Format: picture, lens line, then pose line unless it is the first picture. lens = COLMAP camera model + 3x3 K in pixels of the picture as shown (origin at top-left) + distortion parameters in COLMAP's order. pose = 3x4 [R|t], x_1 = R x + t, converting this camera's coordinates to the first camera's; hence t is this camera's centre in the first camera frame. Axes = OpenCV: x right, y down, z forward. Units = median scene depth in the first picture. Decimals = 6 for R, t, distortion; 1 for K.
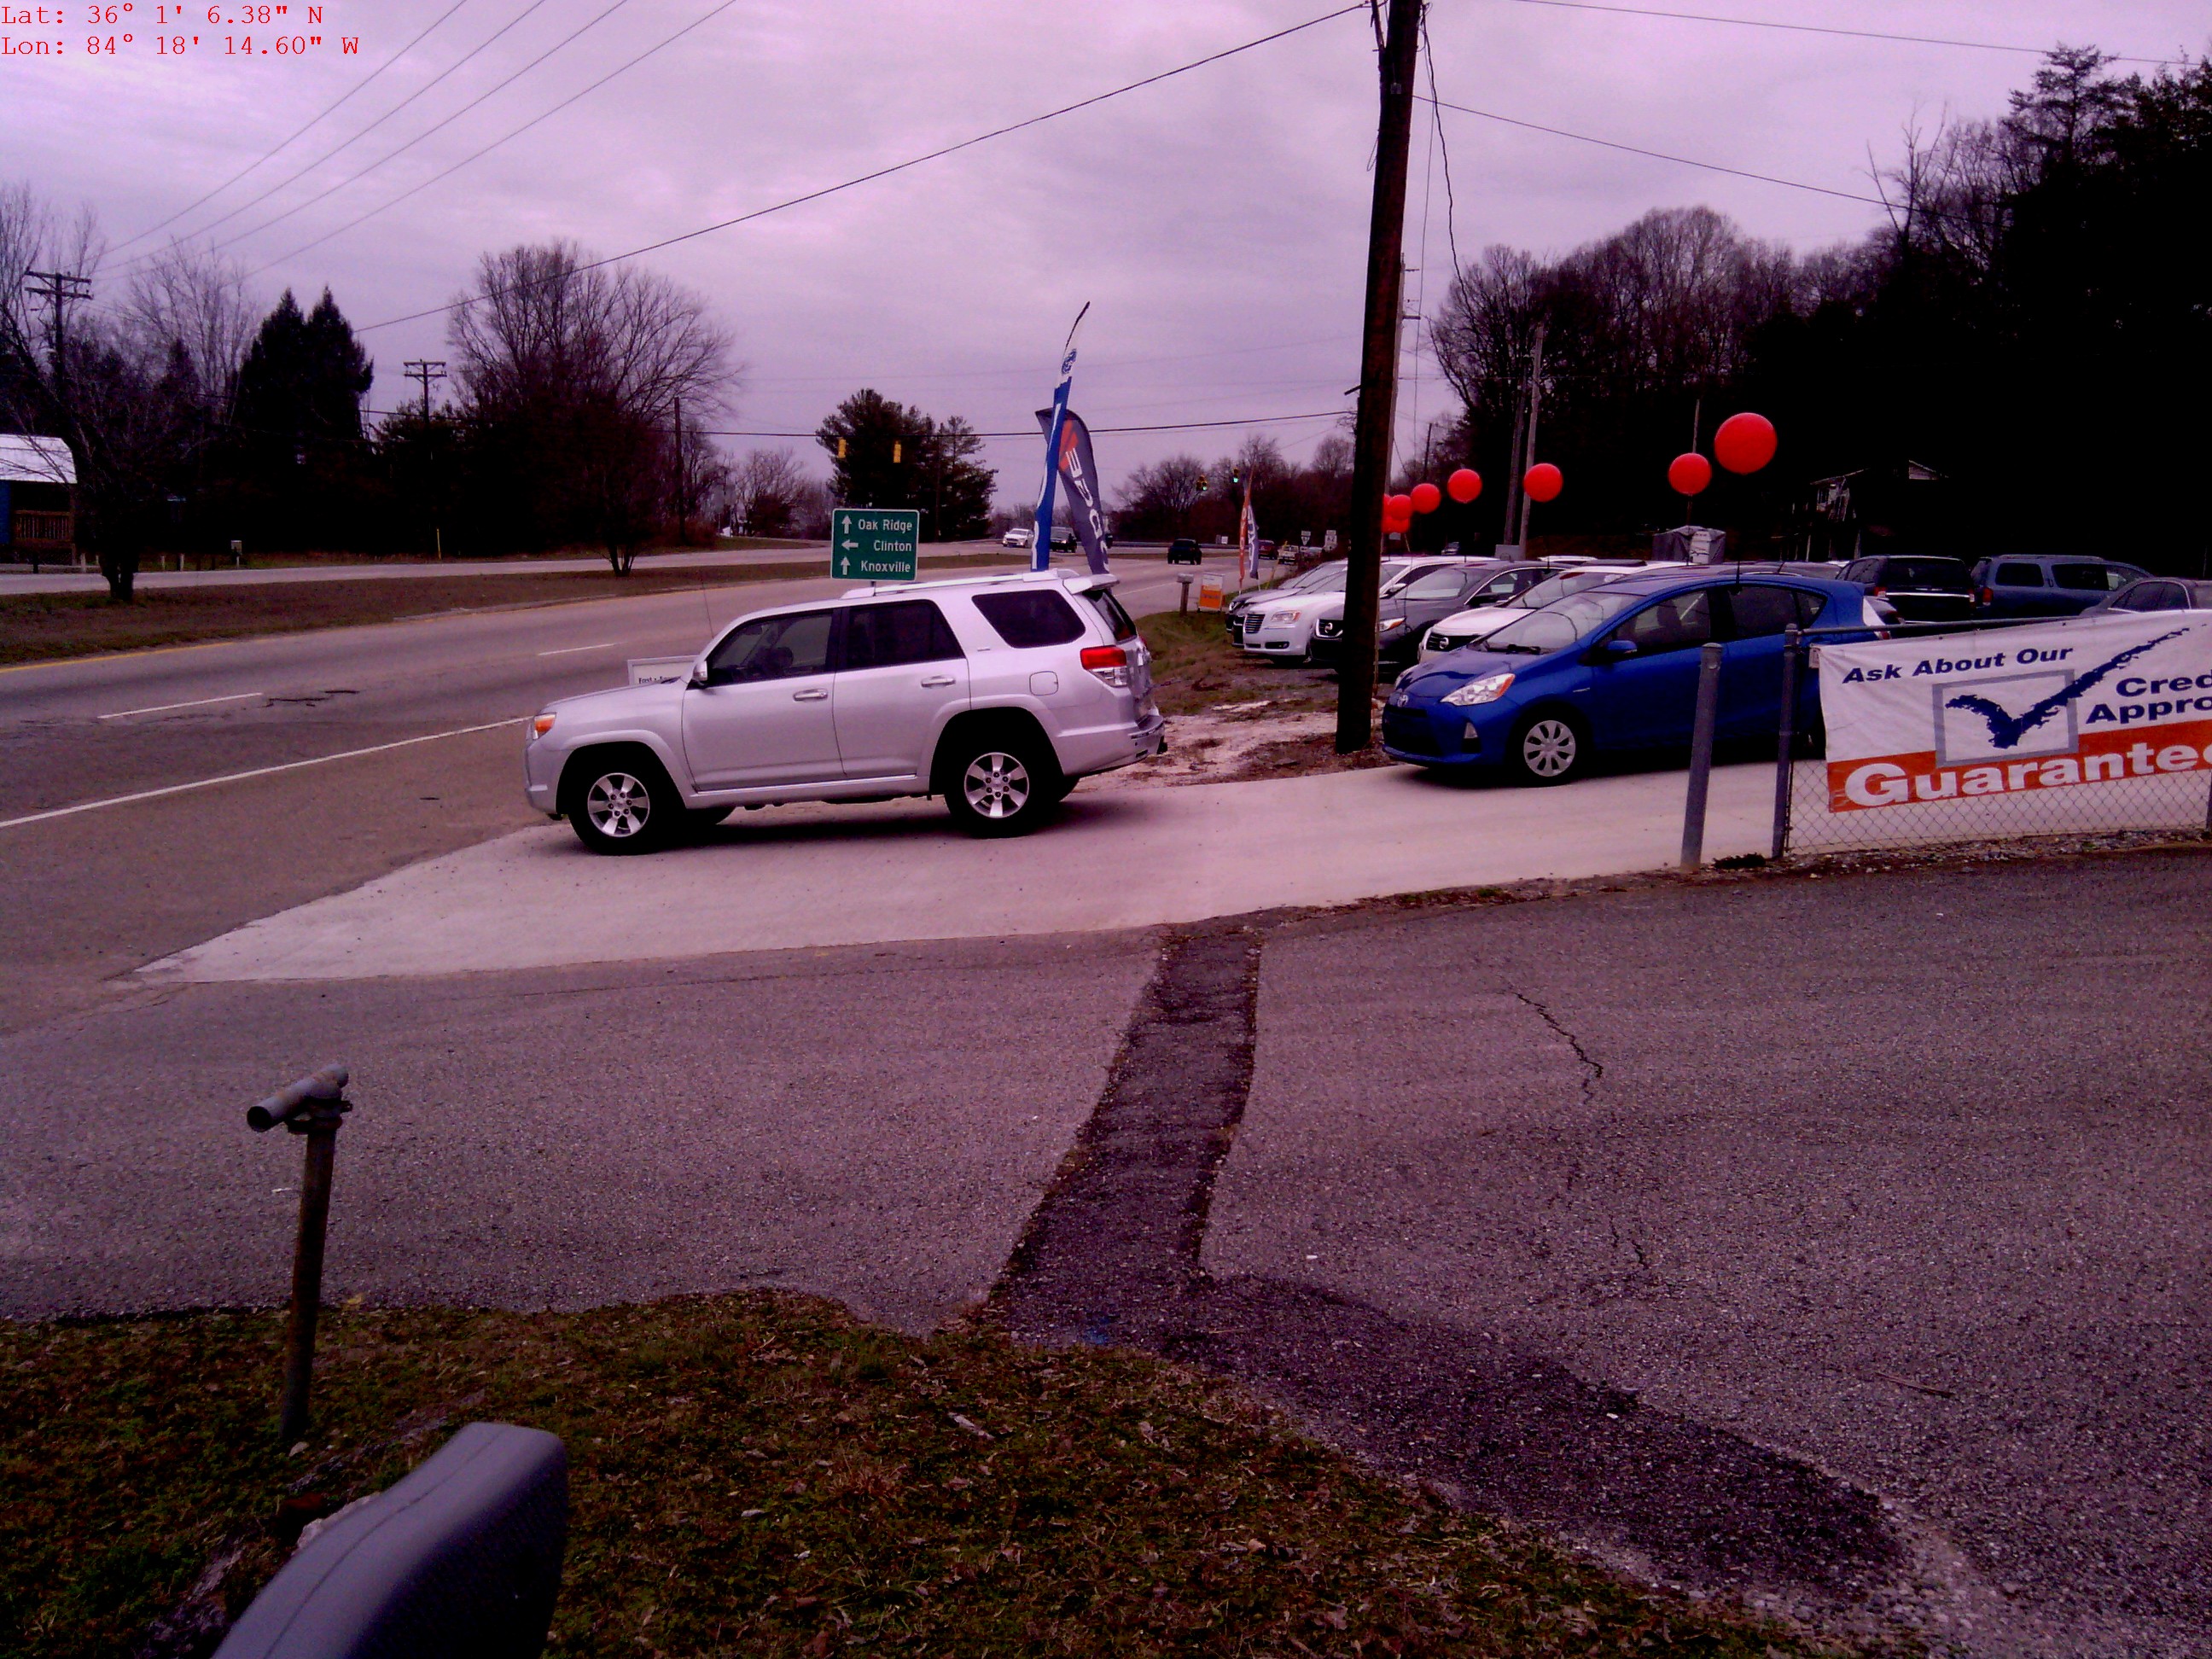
lens RADIAL K [[2297.1, 0, 1106.0], [0, 2297.1, 829.5], [0, 0, 1]] dist [0.071279, -0.290767]
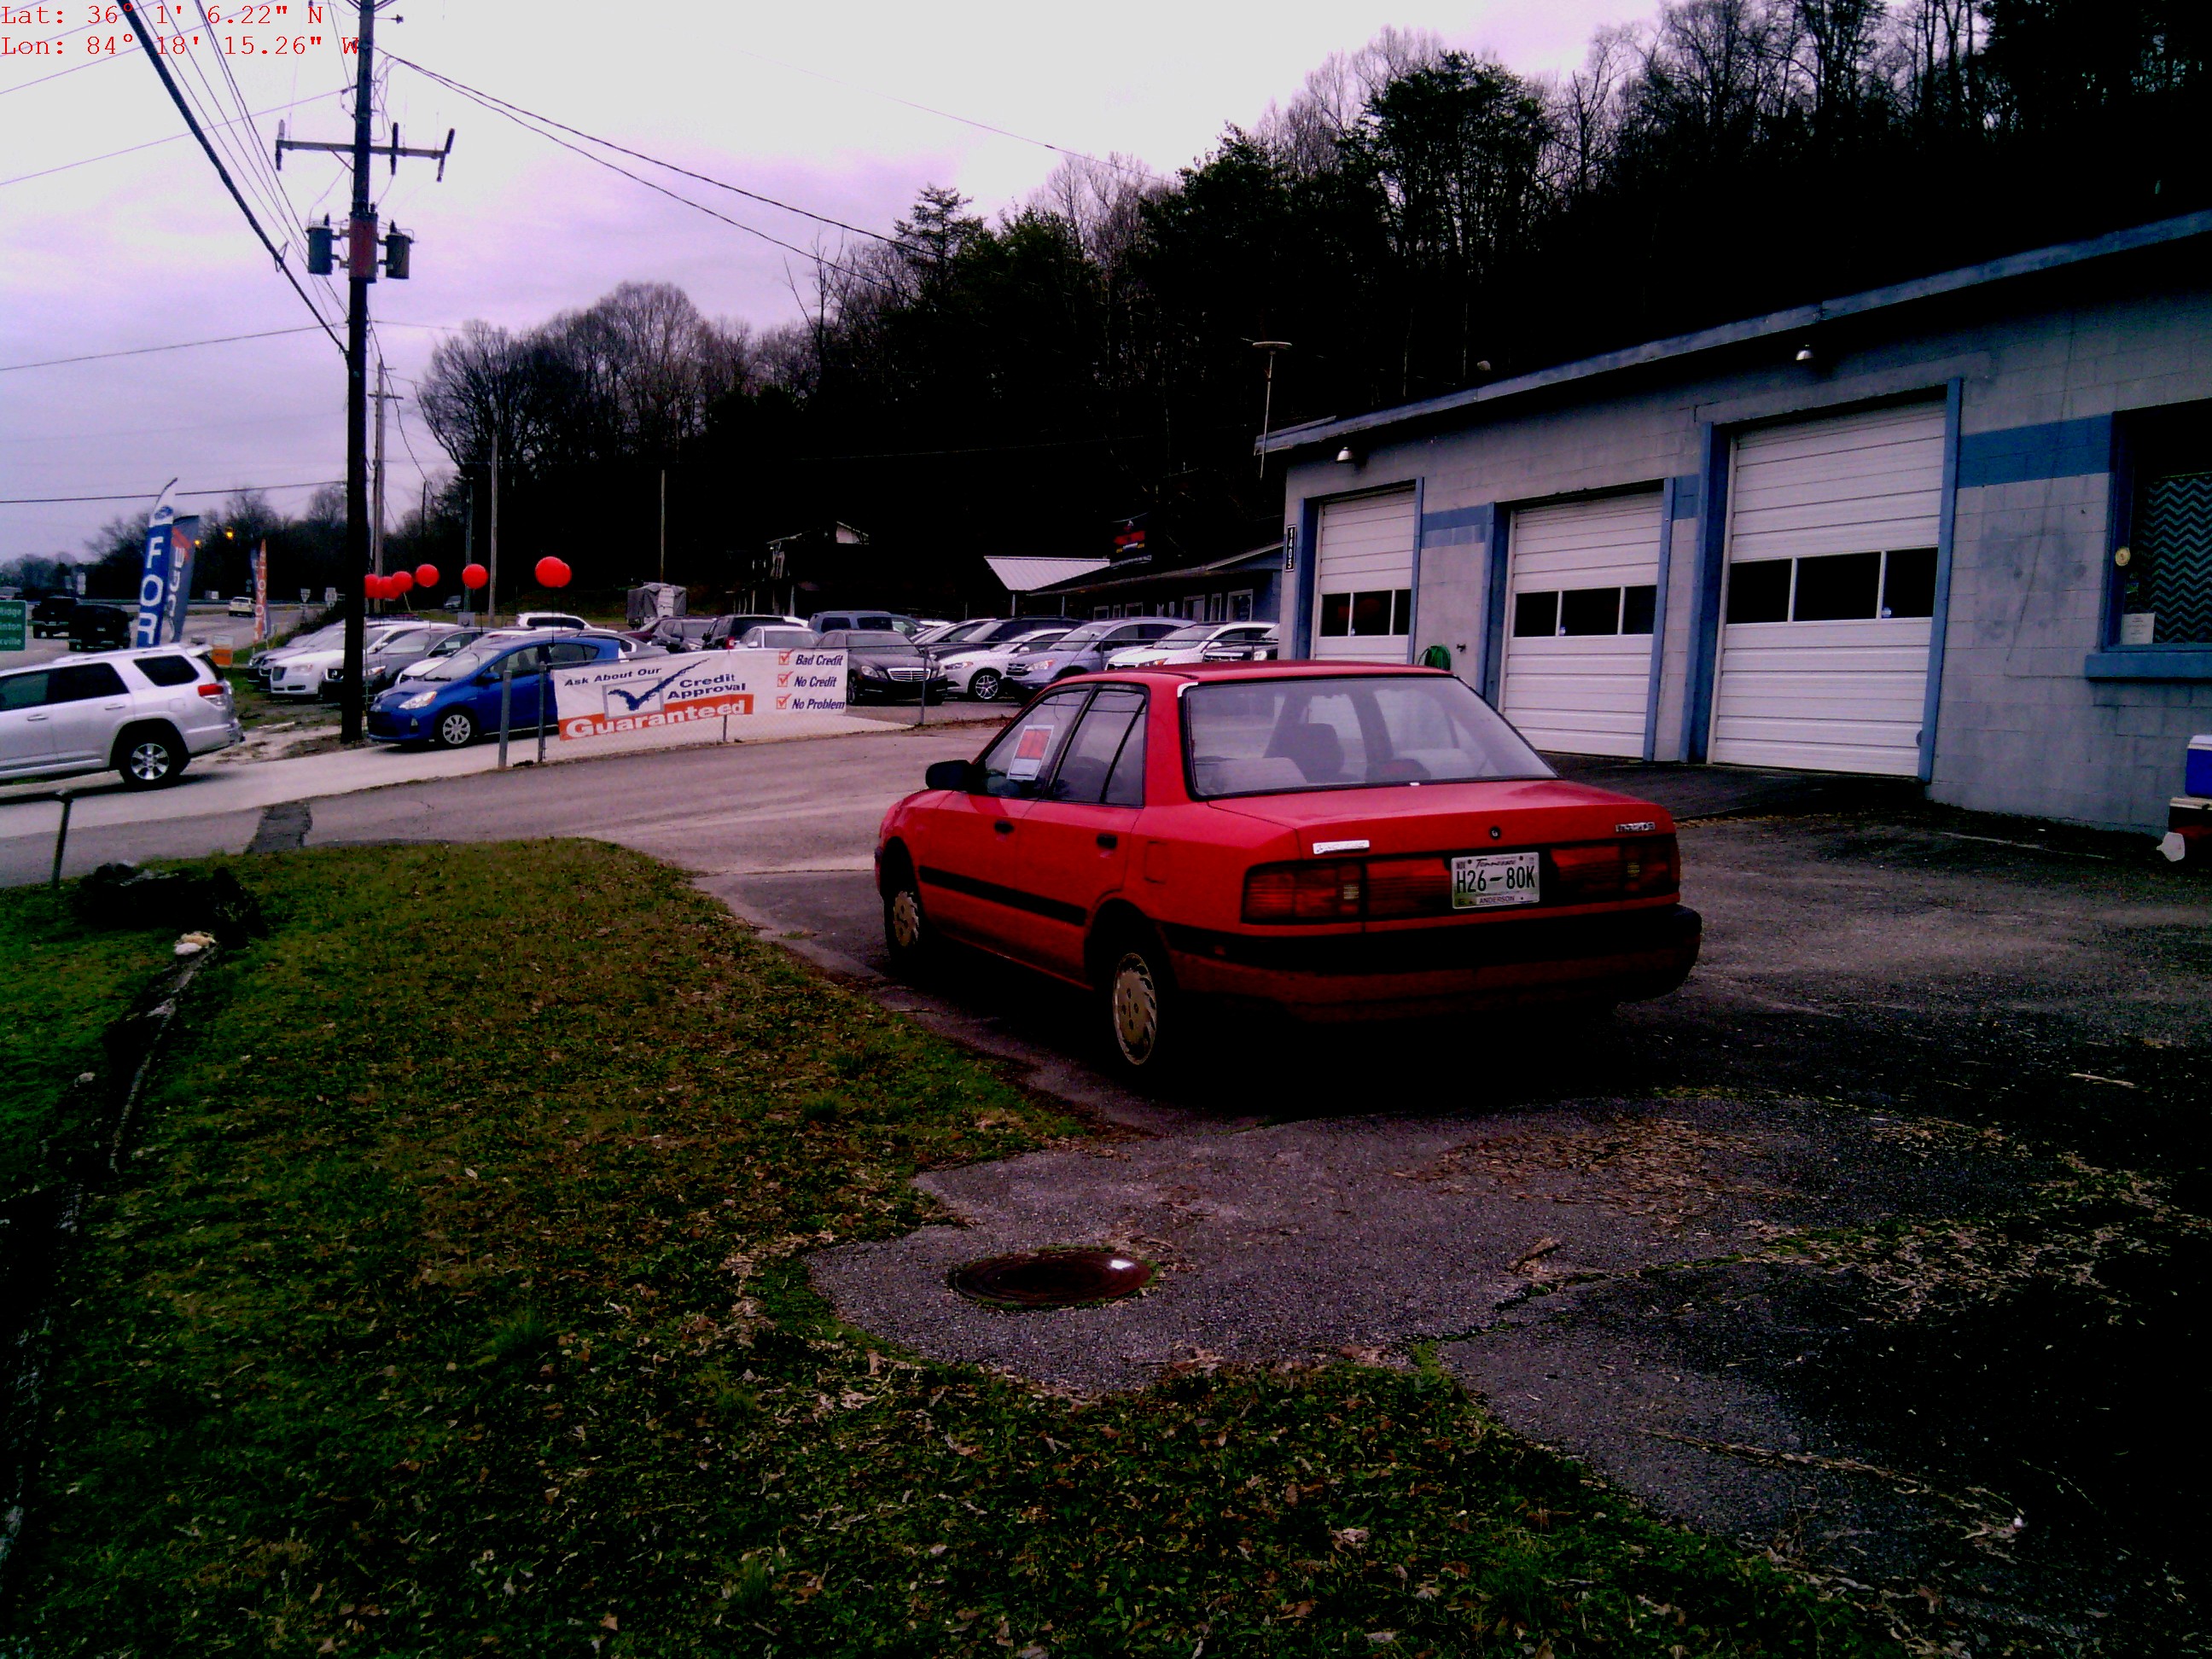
lens RADIAL K [[2297.1, 0, 1106.0], [0, 2297.1, 829.5], [0, 0, 1]] dist [0.071279, -0.290767]
pose [[0.913331, -0.059102, 0.402907, -0.098257], [0.067269, 0.997716, -0.006135, 0.100705], [-0.401624, 0.032706, 0.915220, -1.027255]]
